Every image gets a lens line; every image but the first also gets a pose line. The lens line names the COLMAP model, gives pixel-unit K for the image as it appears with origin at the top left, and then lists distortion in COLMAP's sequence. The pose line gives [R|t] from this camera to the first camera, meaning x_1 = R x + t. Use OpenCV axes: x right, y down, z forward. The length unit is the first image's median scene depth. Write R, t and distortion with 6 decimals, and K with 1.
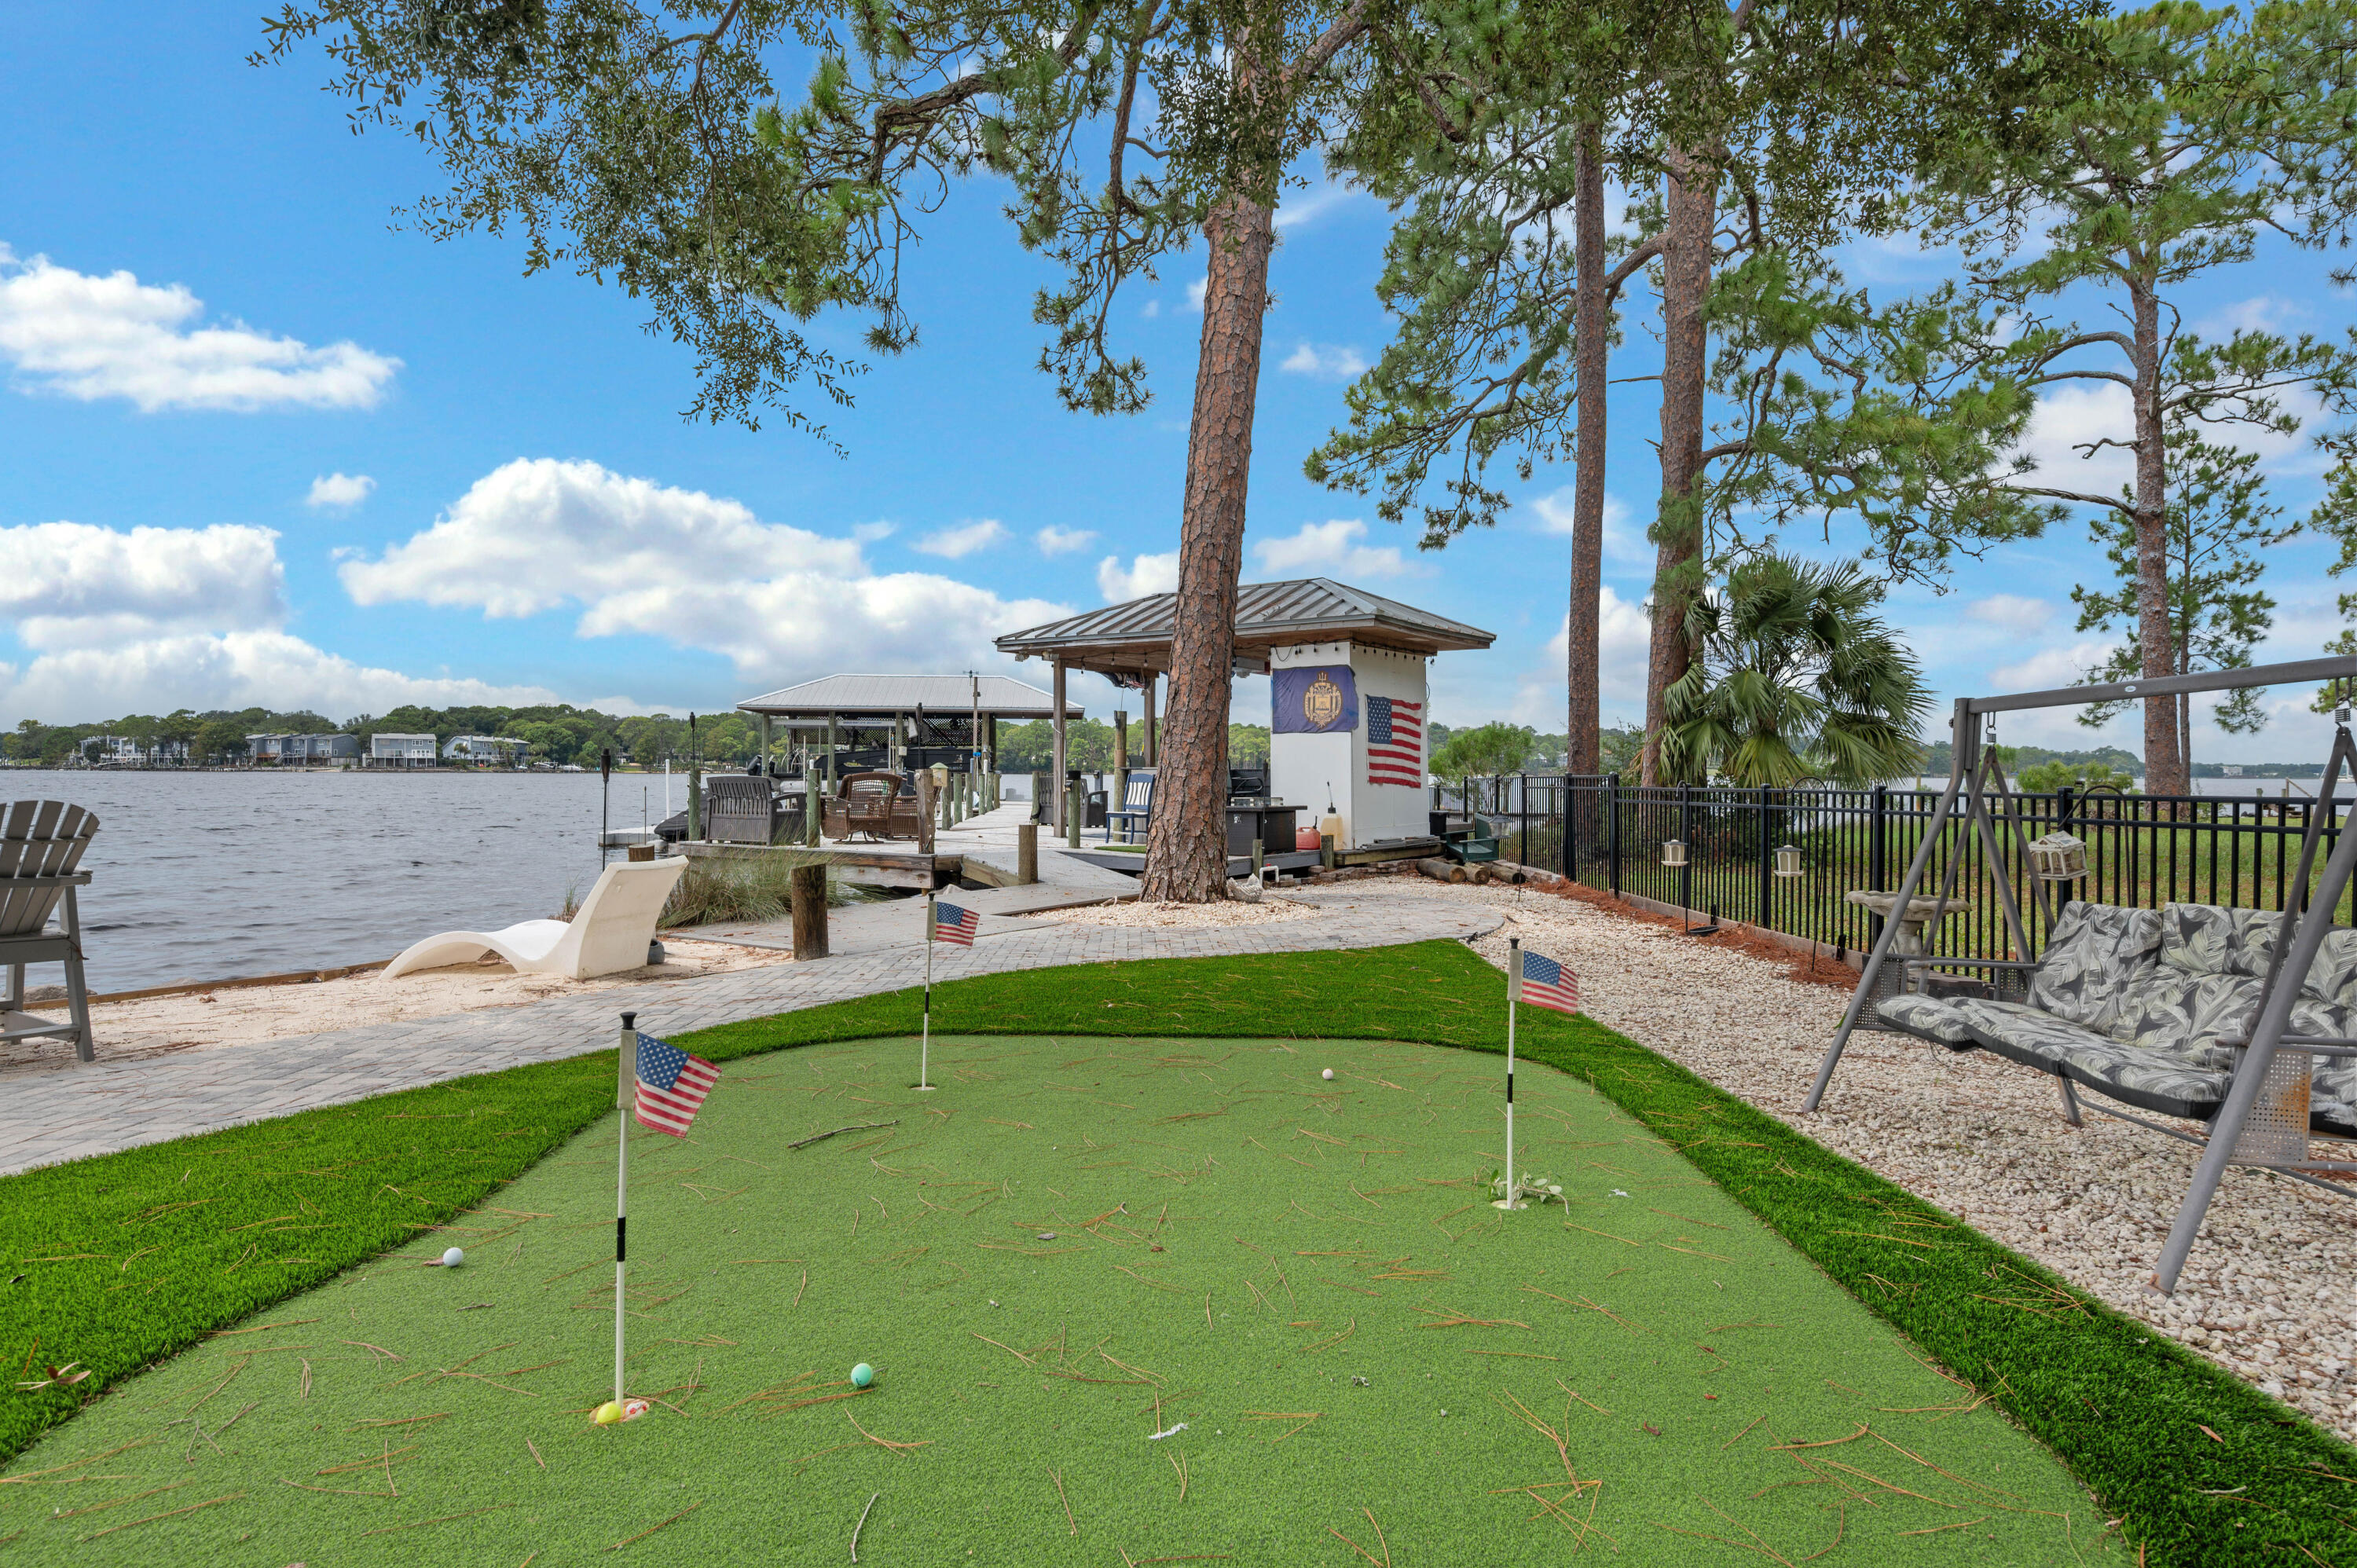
lens RADIAL K [[1309.5, 0, 1189.3], [0, 1309.5, 777.1], [0, 0, 1]] dist [-0.001058, 0.000655]
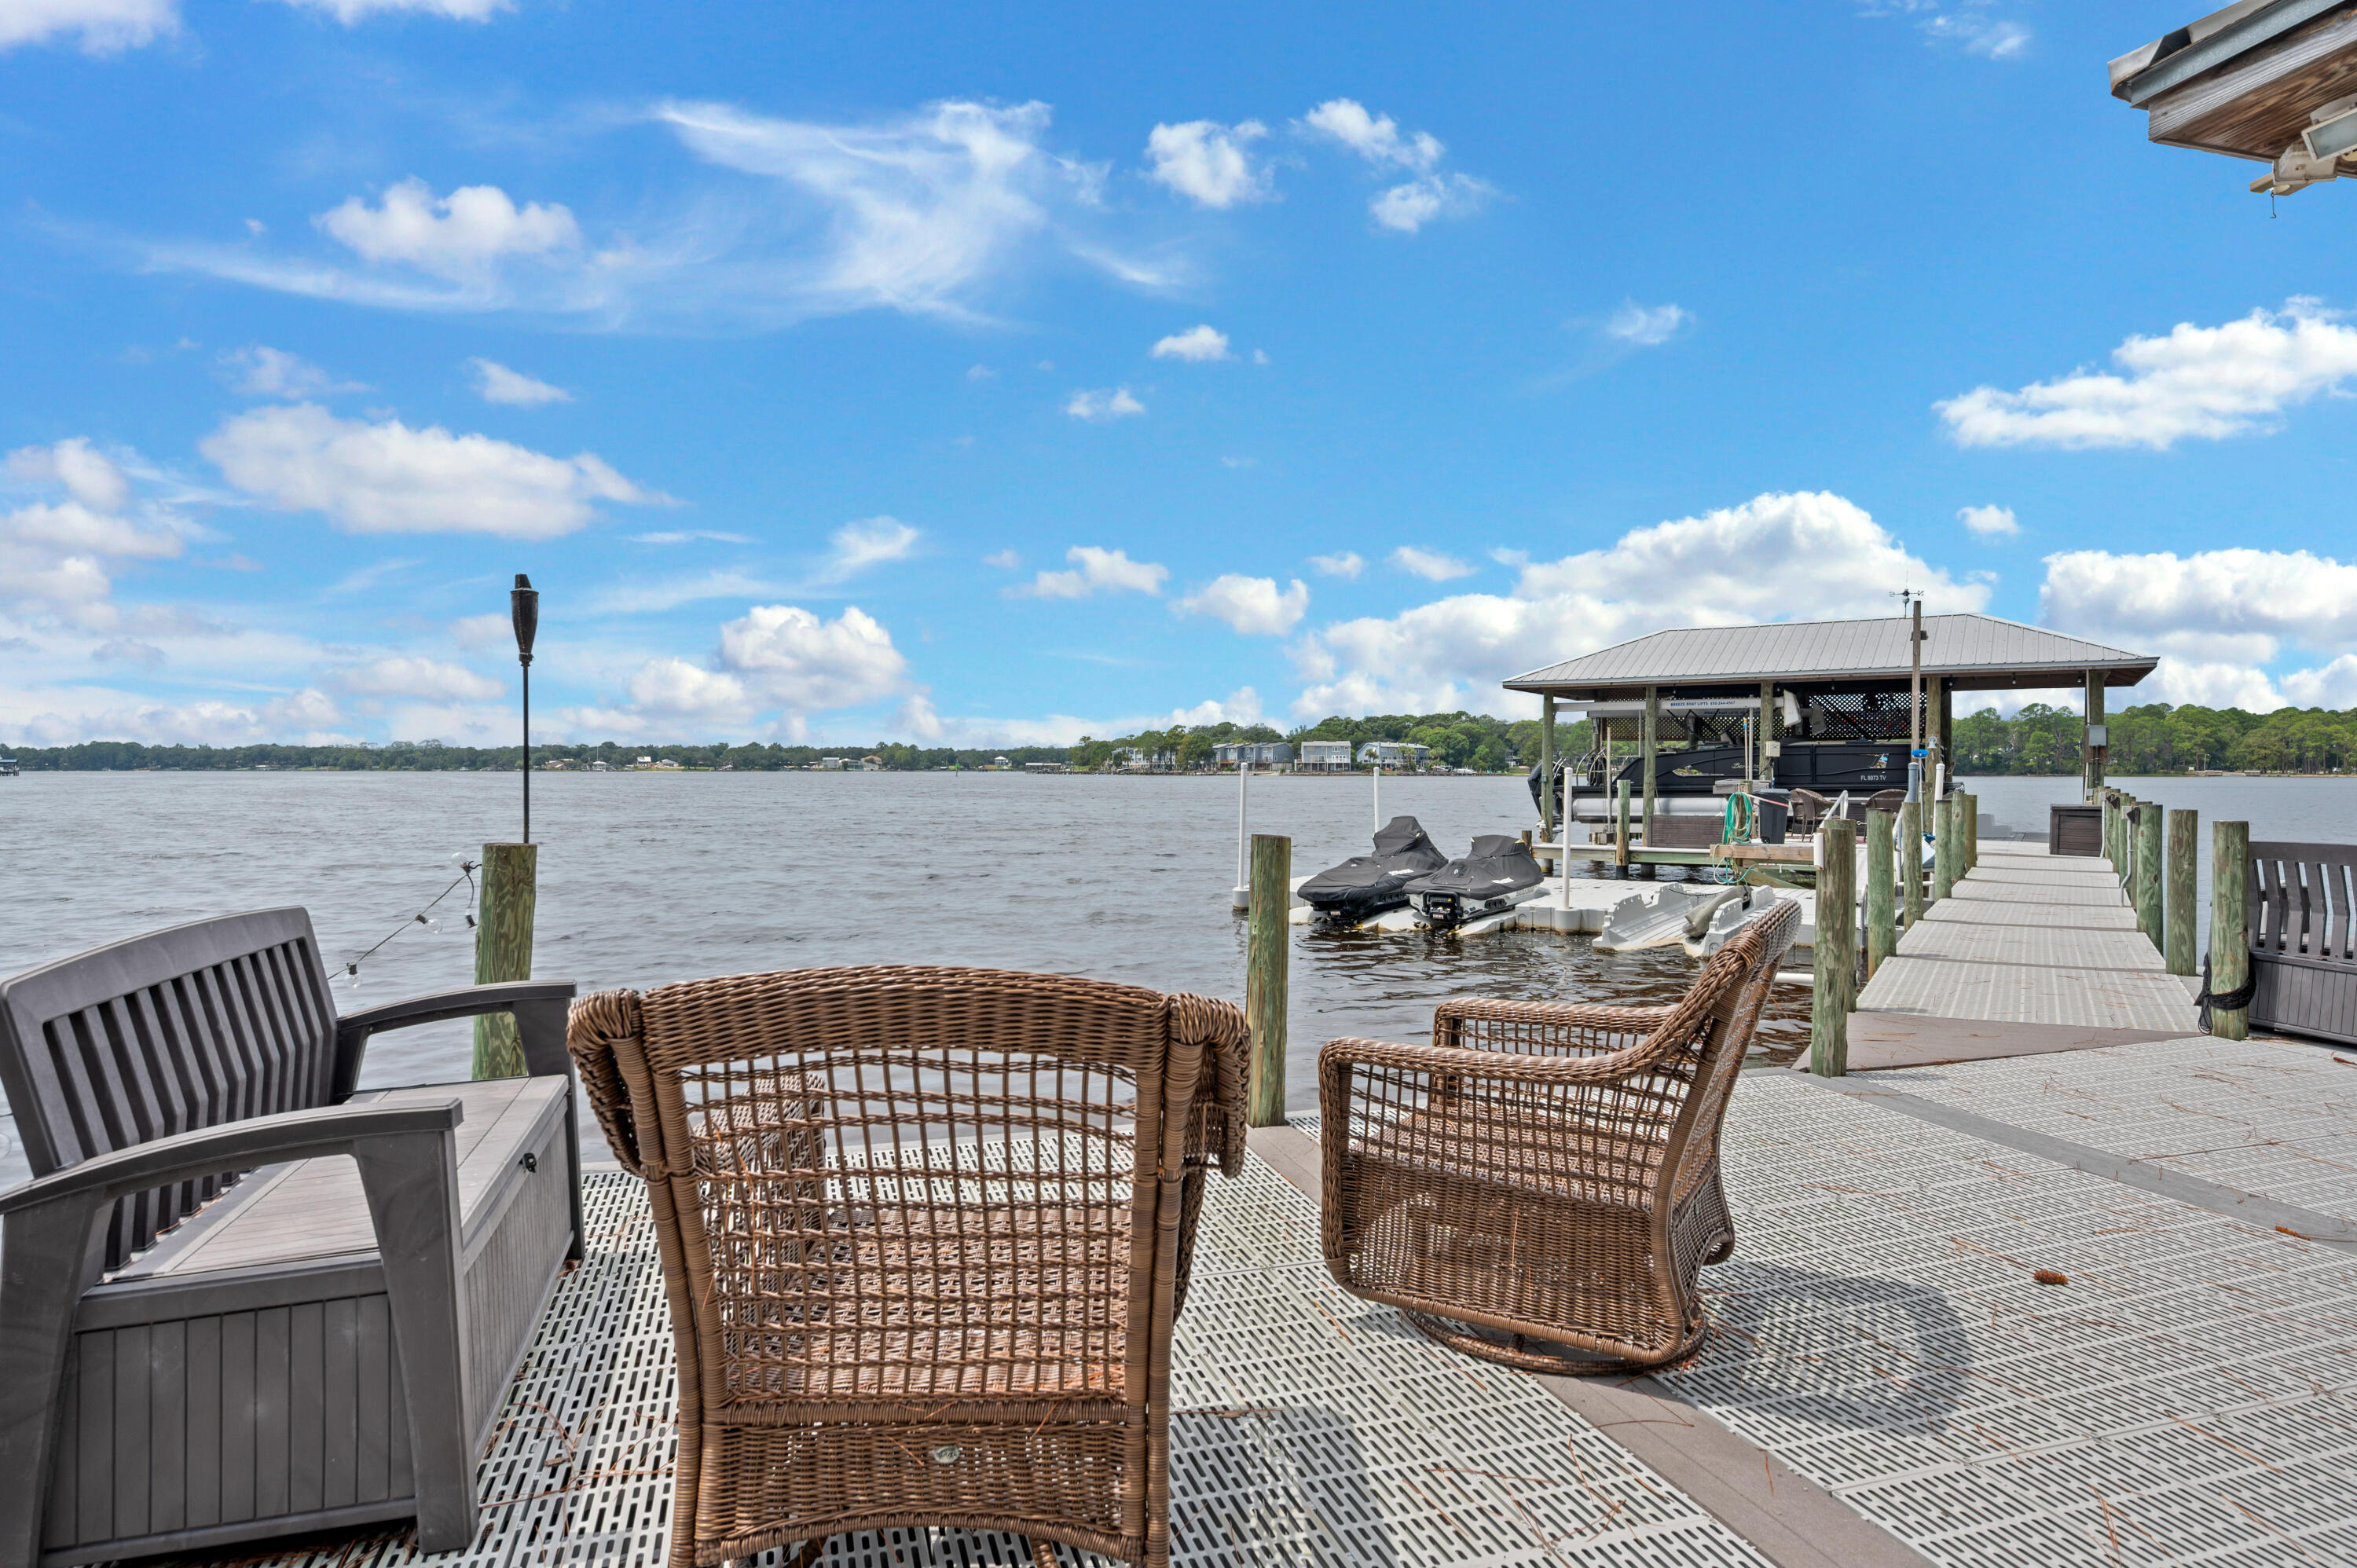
lens RADIAL K [[1309.5, 0, 1189.3], [0, 1309.5, 777.1], [0, 0, 1]] dist [-0.001058, 0.000655]
pose [[0.791541, -0.001665, -0.611114, -0.078203], [0.000815, 0.999998, -0.001669, -0.007749], [0.611116, 0.000823, 0.791541, 0.437721]]
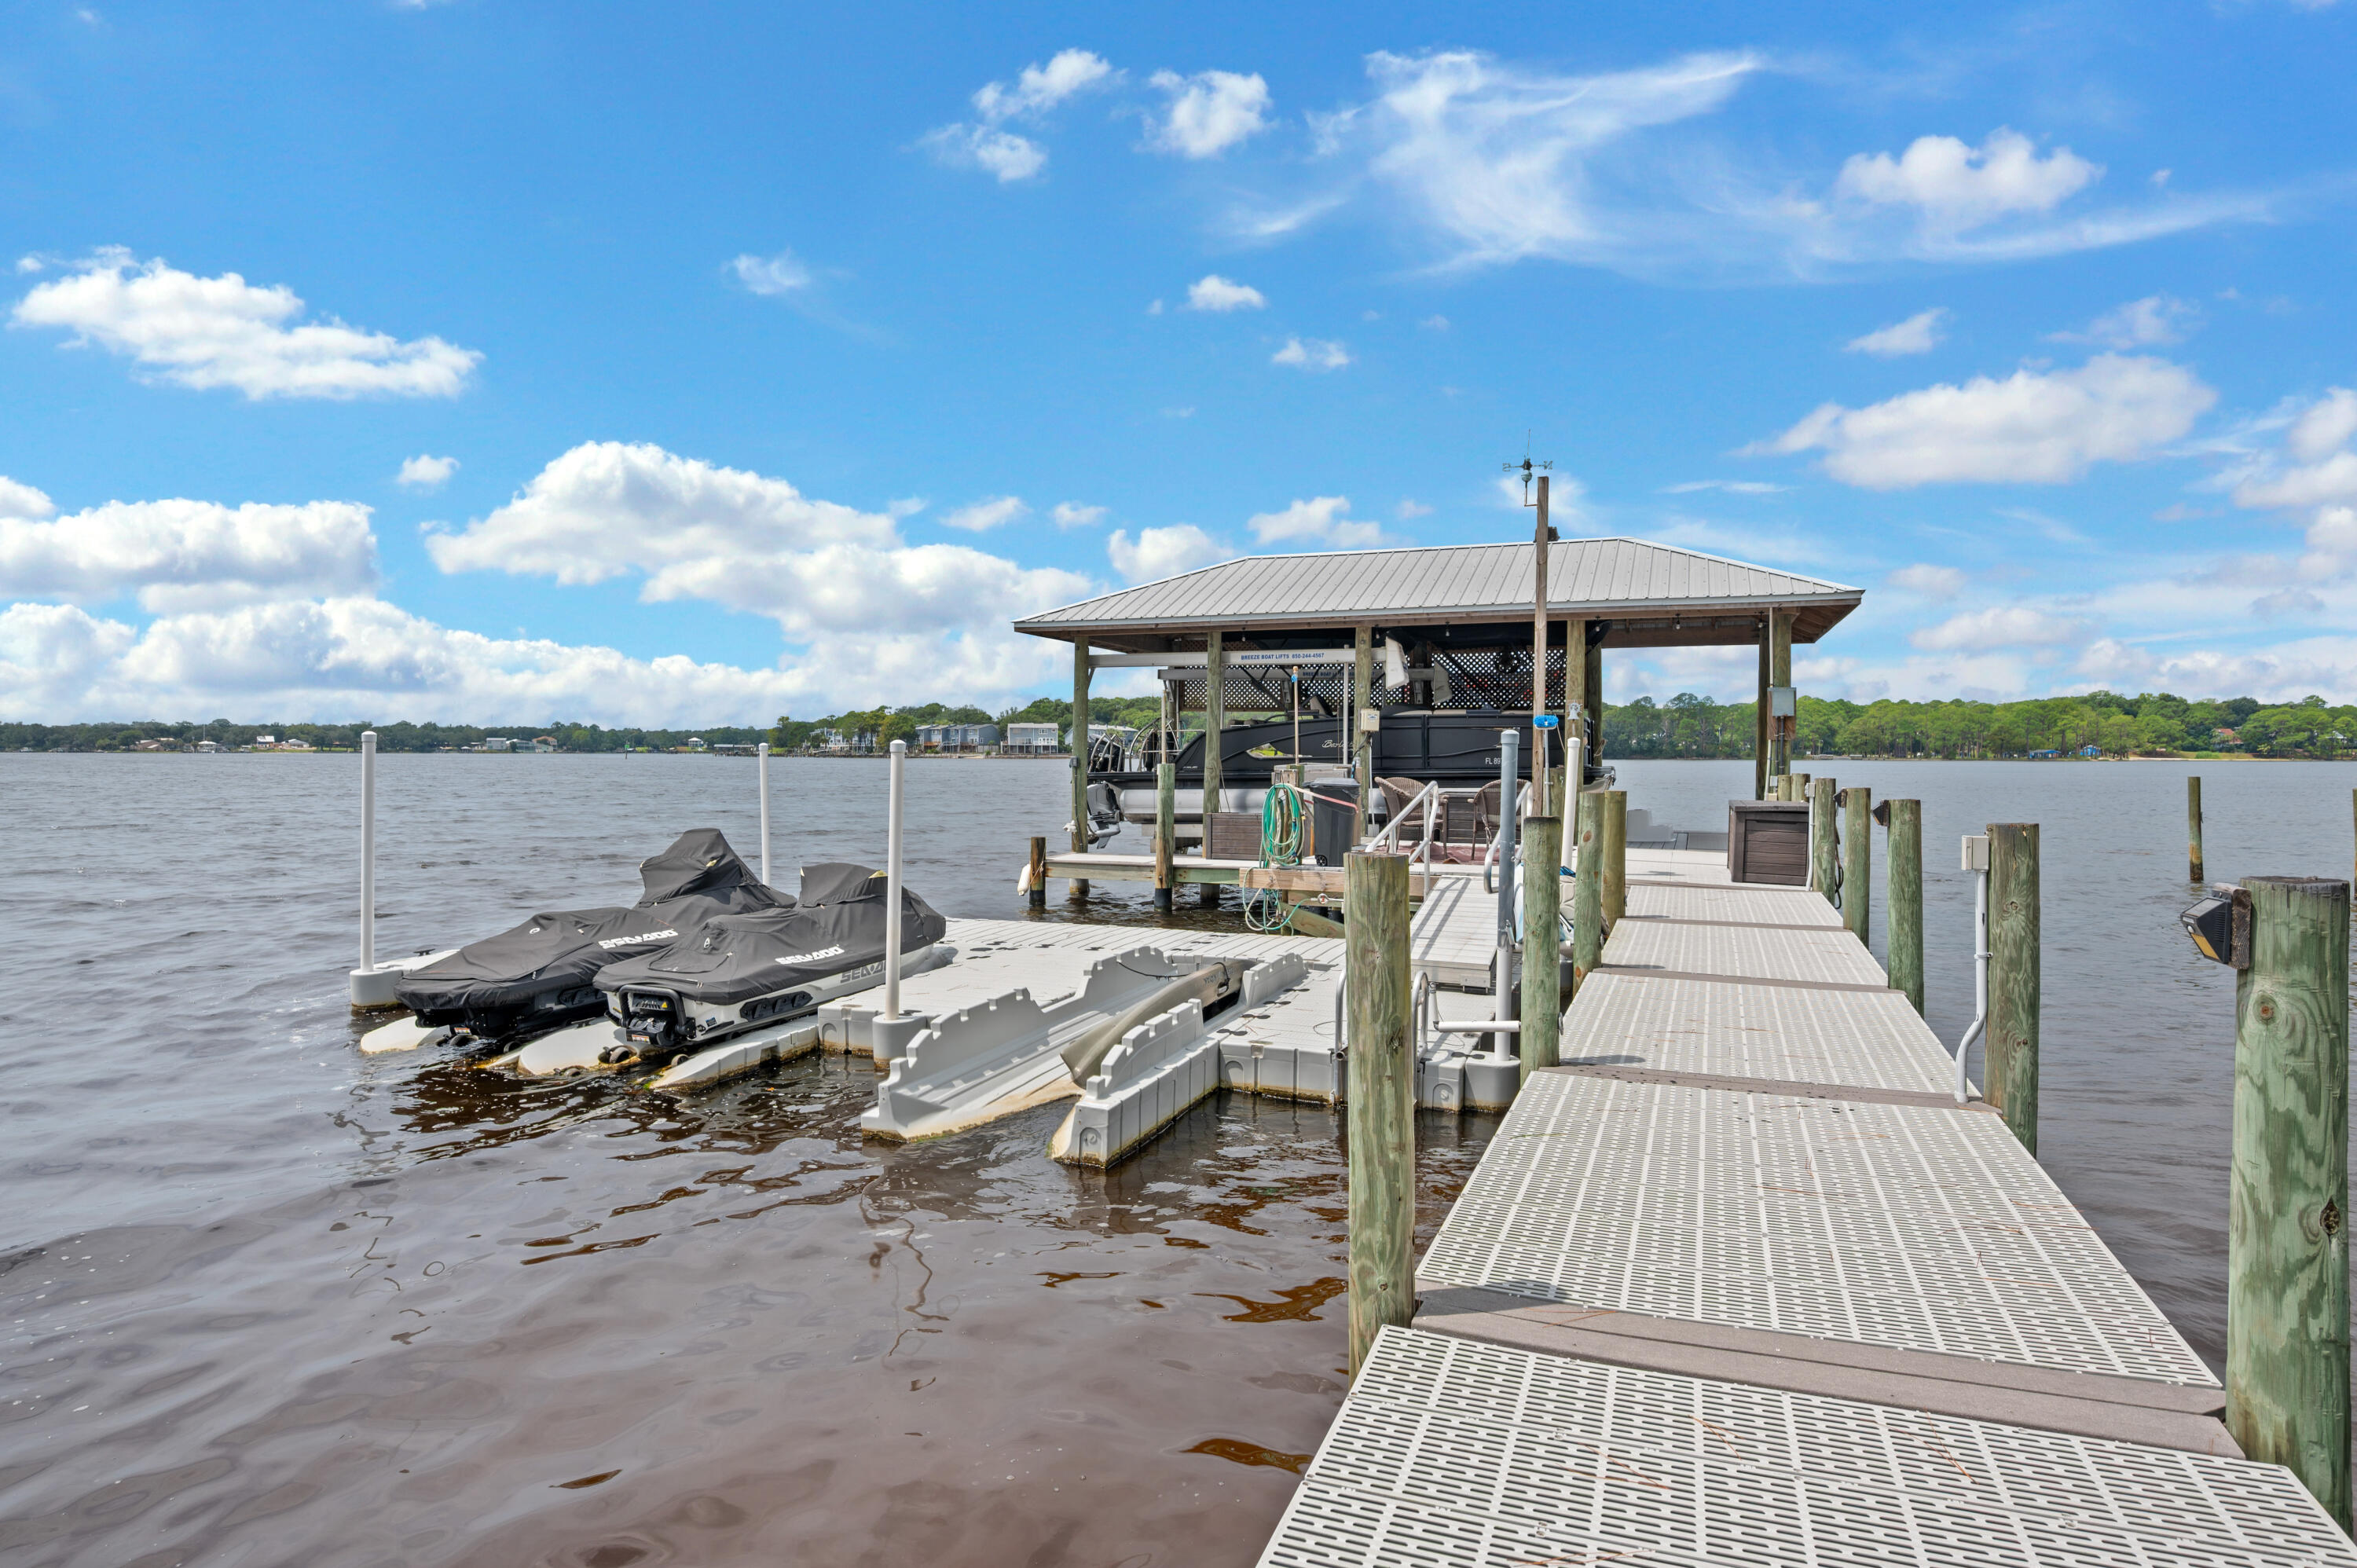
lens RADIAL K [[1309.5, 0, 1189.3], [0, 1309.5, 777.1], [0, 0, 1]] dist [-0.001058, 0.000655]
pose [[0.902966, 0.004653, -0.429687, -0.106755], [0.000366, 0.999933, 0.011598, -0.007842], [0.429712, -0.010630, 0.902903, 0.697560]]
